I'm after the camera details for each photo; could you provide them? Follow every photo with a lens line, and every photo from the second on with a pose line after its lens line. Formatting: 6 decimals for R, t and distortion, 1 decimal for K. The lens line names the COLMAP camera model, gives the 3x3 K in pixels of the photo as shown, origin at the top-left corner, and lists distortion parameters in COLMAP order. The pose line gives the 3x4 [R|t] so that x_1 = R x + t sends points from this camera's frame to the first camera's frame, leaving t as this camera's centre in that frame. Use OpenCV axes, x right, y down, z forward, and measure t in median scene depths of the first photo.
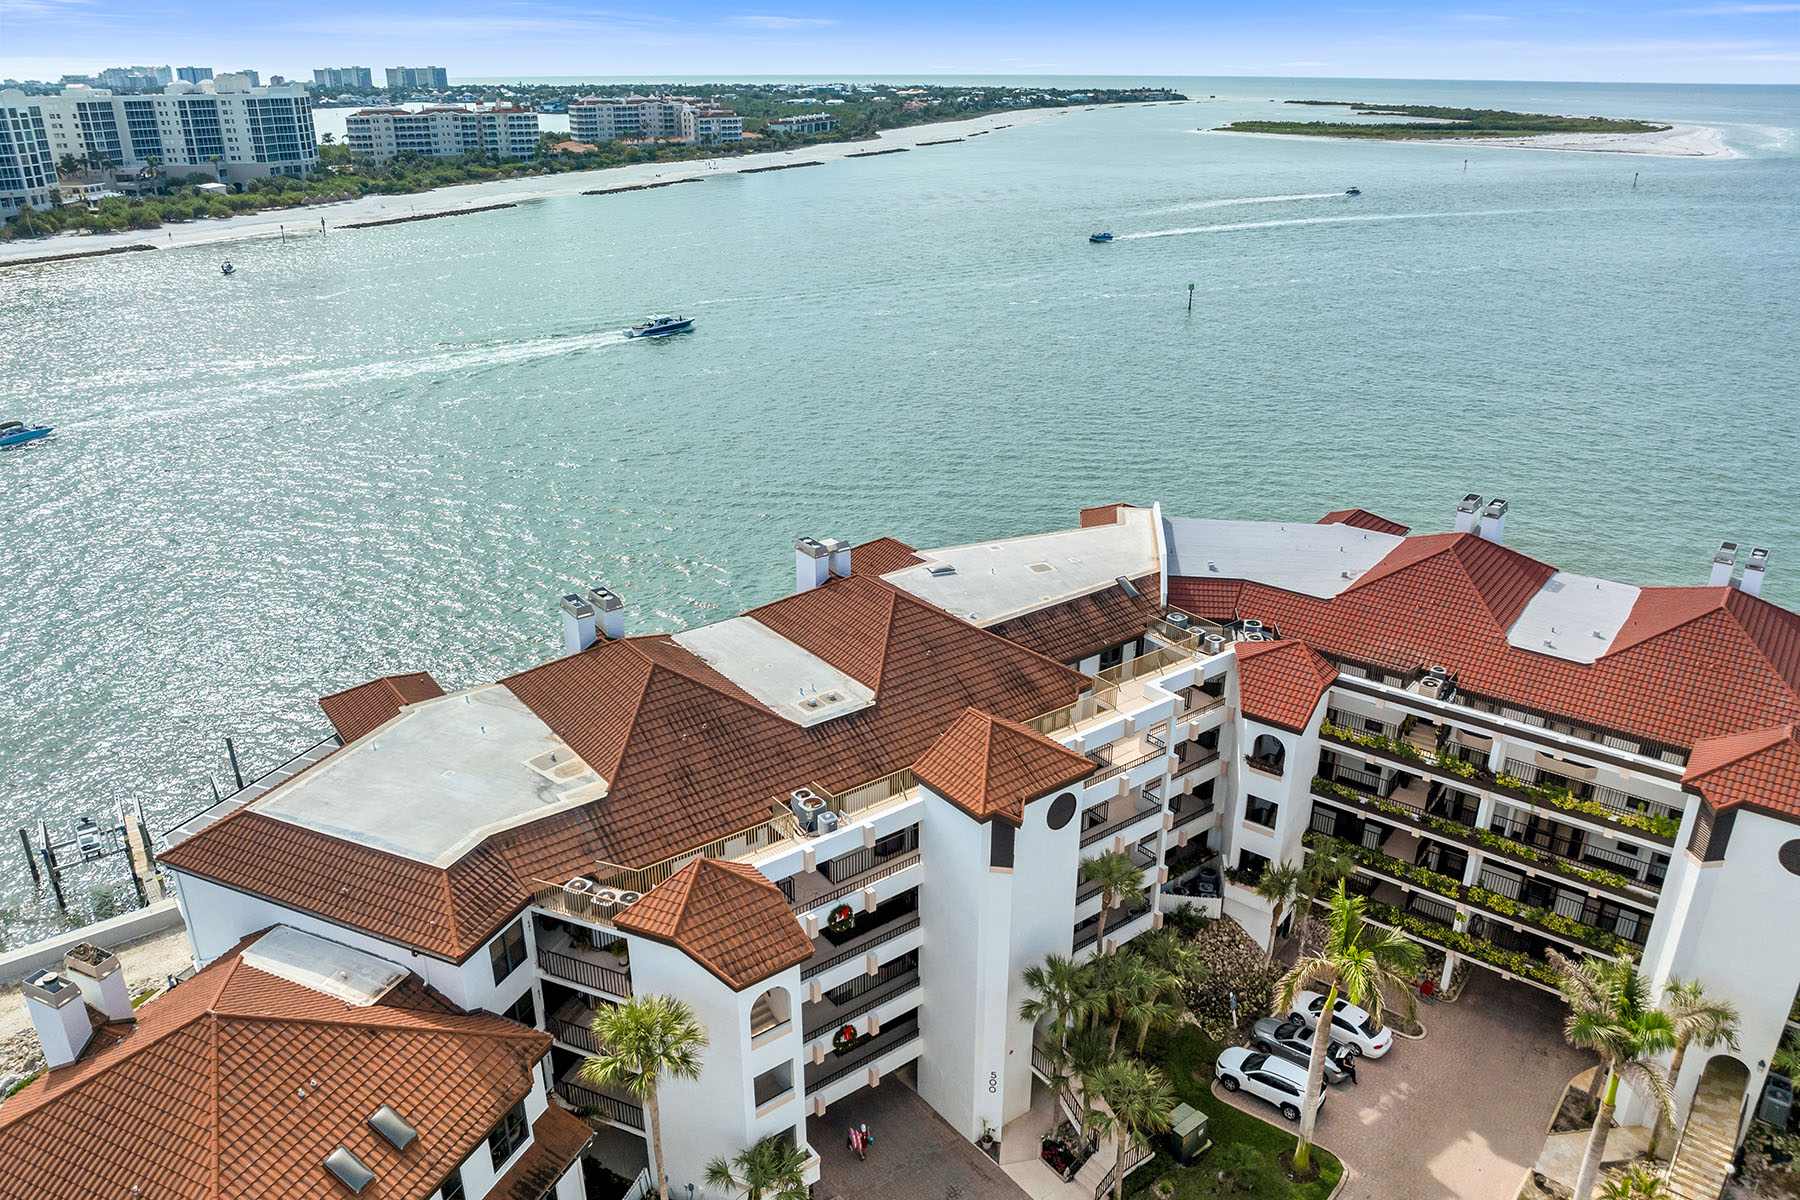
lens RADIAL K [[1270.3, 0, 905.0], [0, 1270.3, 600.9], [0, 0, 1]] dist [-0.044059, 0.019266]
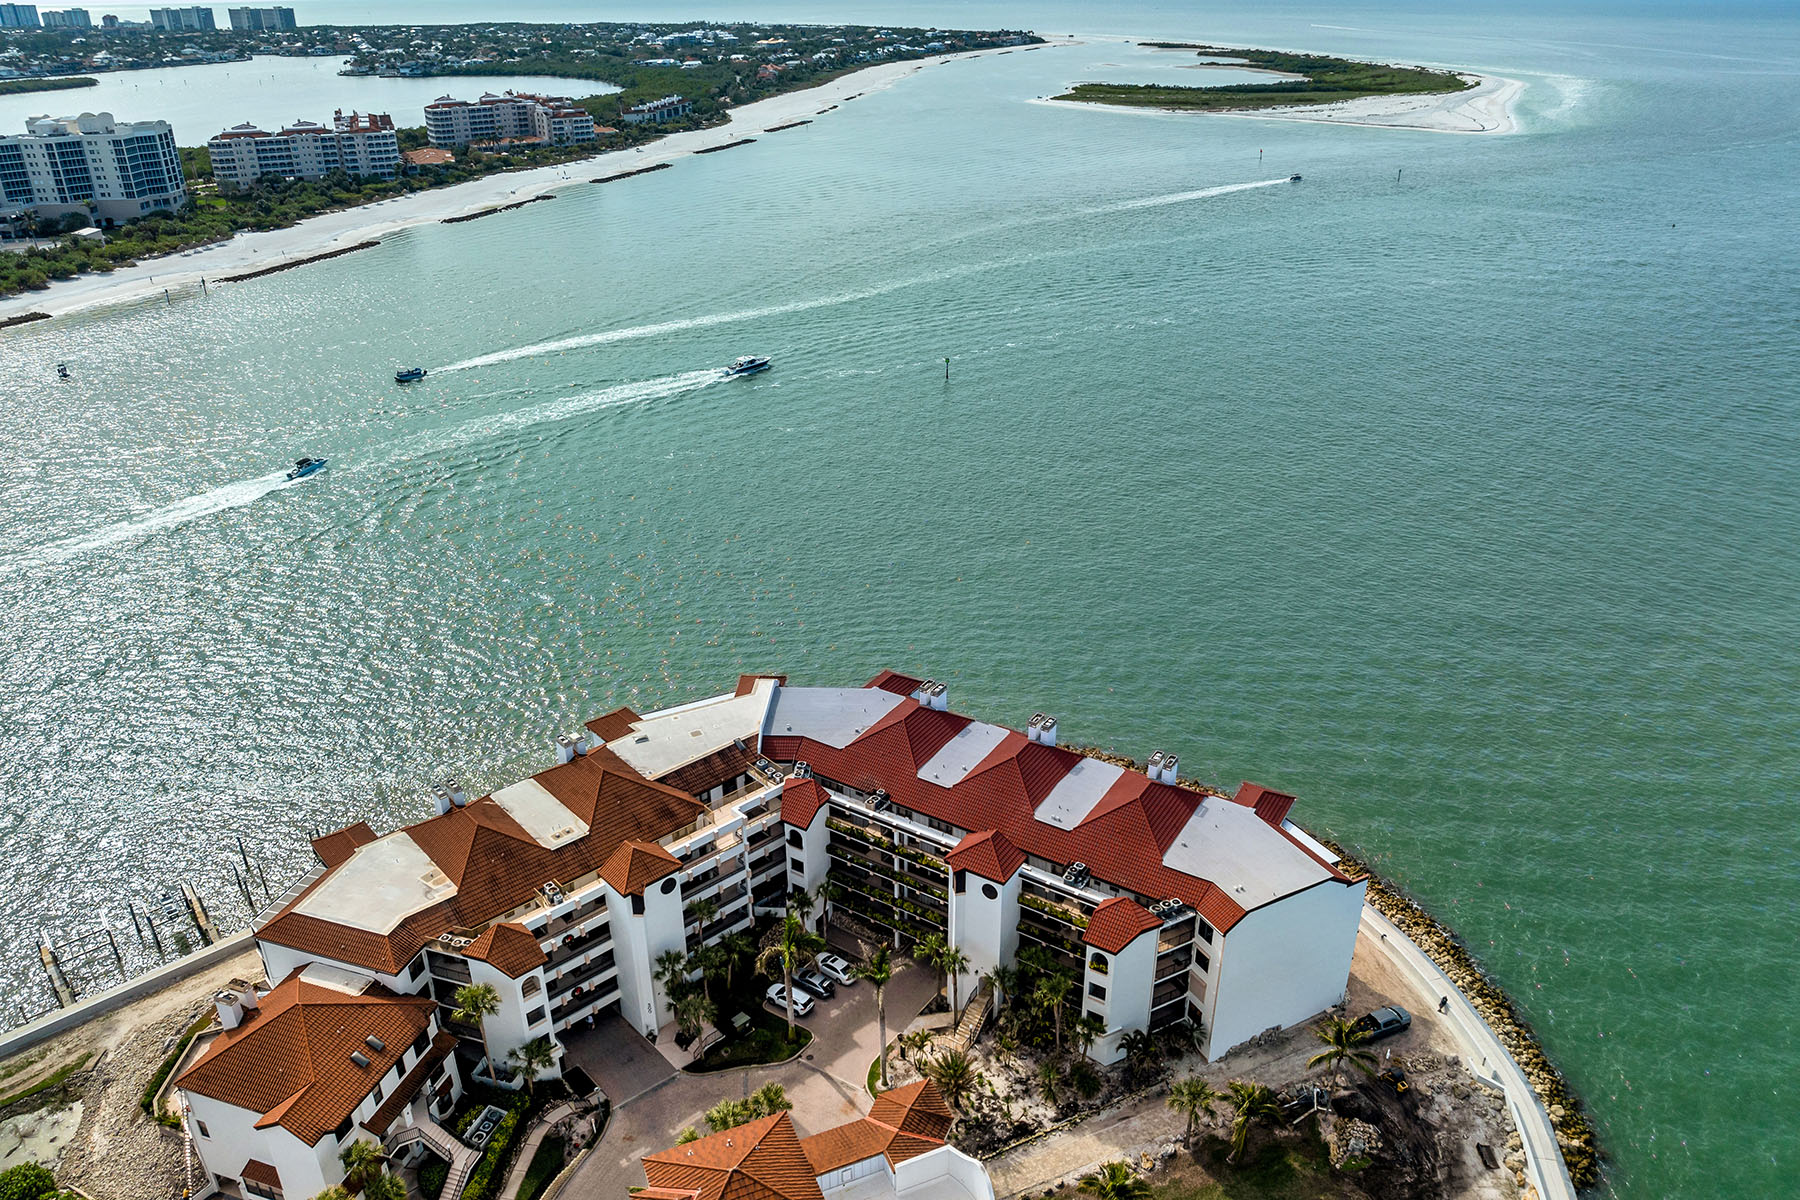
lens RADIAL K [[1270.3, 0, 902.9], [0, 1270.3, 601.4], [0, 0, 1]] dist [-0.044059, 0.019266]
pose [[0.995943, -0.046604, 0.076971, 0.322419], [0.042096, 0.997359, 0.059190, -0.370197], [-0.079527, -0.055710, 0.995275, -1.004125]]
